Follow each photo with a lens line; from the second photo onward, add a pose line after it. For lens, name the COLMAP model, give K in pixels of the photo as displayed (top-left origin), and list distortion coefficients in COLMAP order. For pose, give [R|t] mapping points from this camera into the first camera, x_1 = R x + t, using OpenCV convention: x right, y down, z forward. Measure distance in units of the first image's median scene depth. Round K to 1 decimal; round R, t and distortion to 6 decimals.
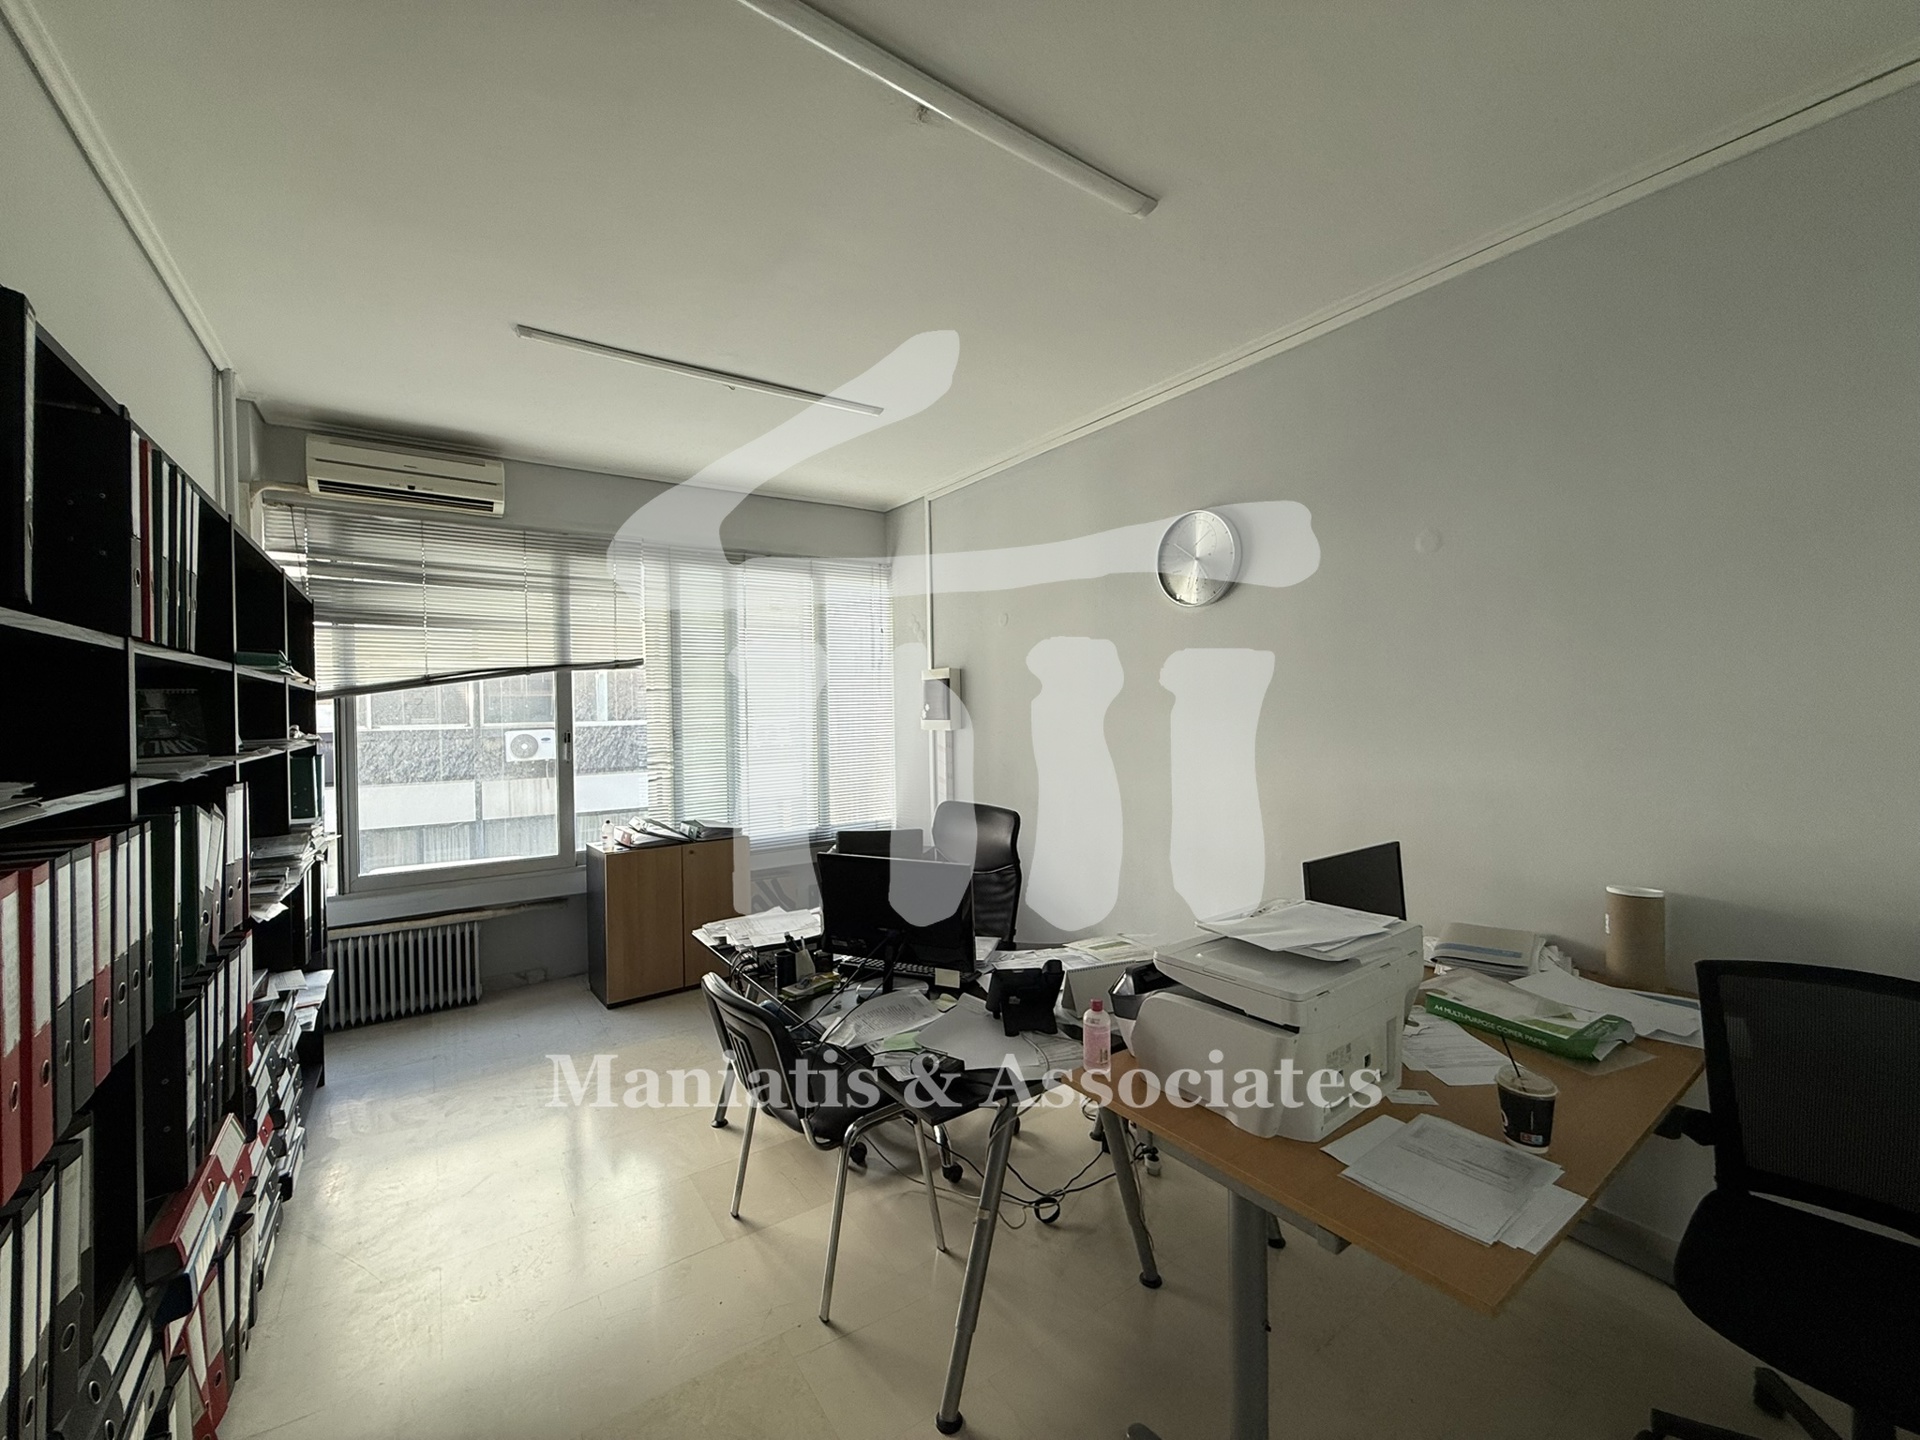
lens RADIAL K [[764.6, 0, 953.9], [0, 764.6, 719.0], [0, 0, 1]] dist [-0.001188, 0.000431]
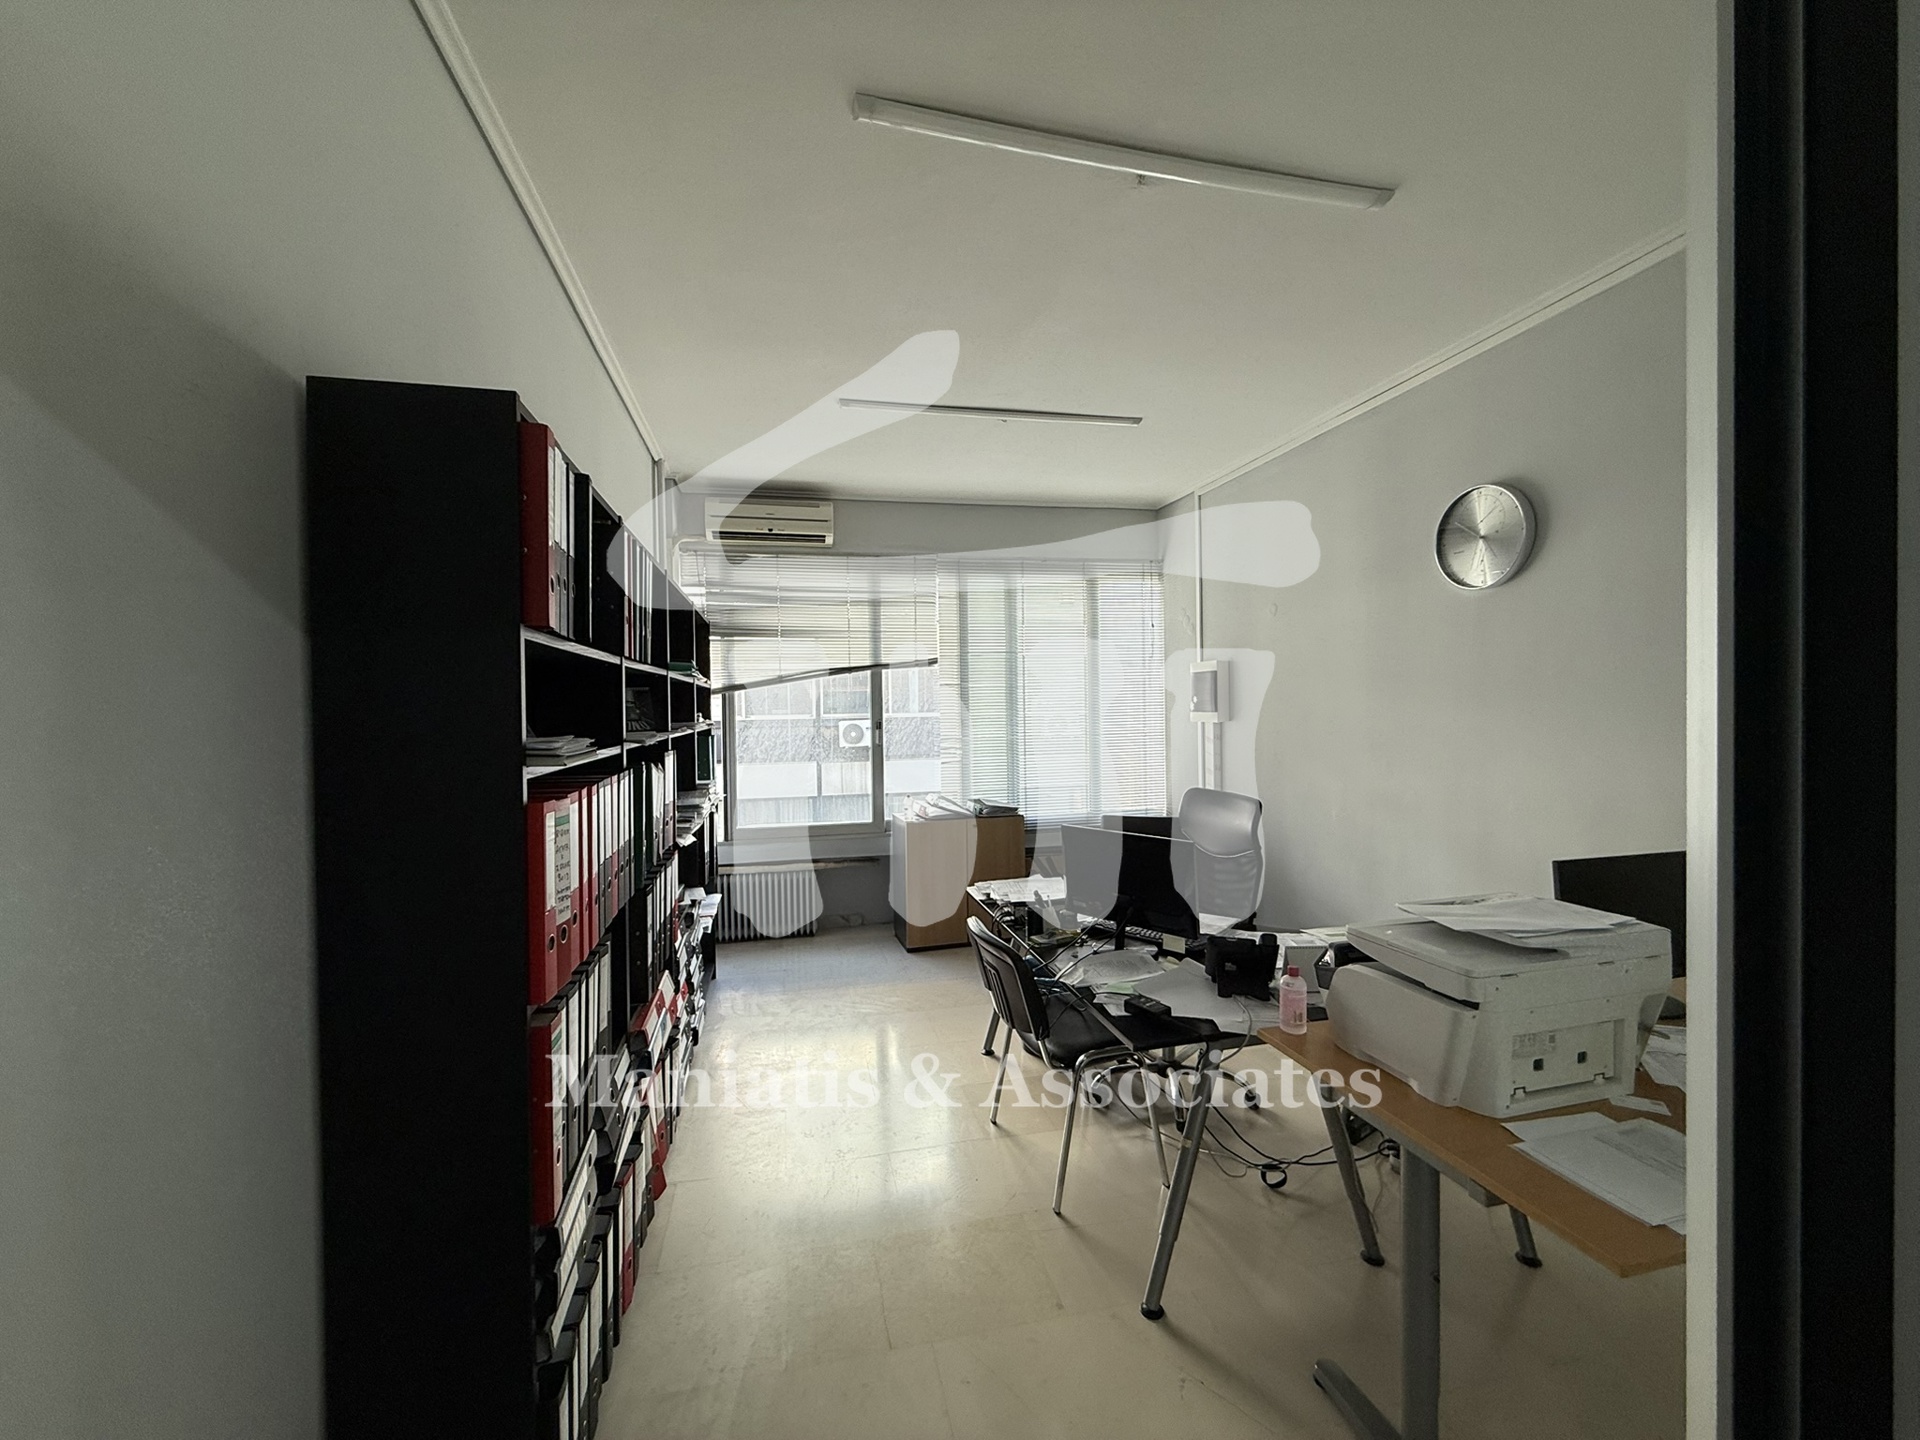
lens RADIAL K [[764.6, 0, 953.9], [0, 764.6, 719.0], [0, 0, 1]] dist [-0.001188, 0.000431]
pose [[0.926854, 0.006955, -0.375357, 0.101212], [-0.003563, 0.999946, 0.009731, 0.004341], [0.375405, -0.007682, 0.926829, -0.130975]]
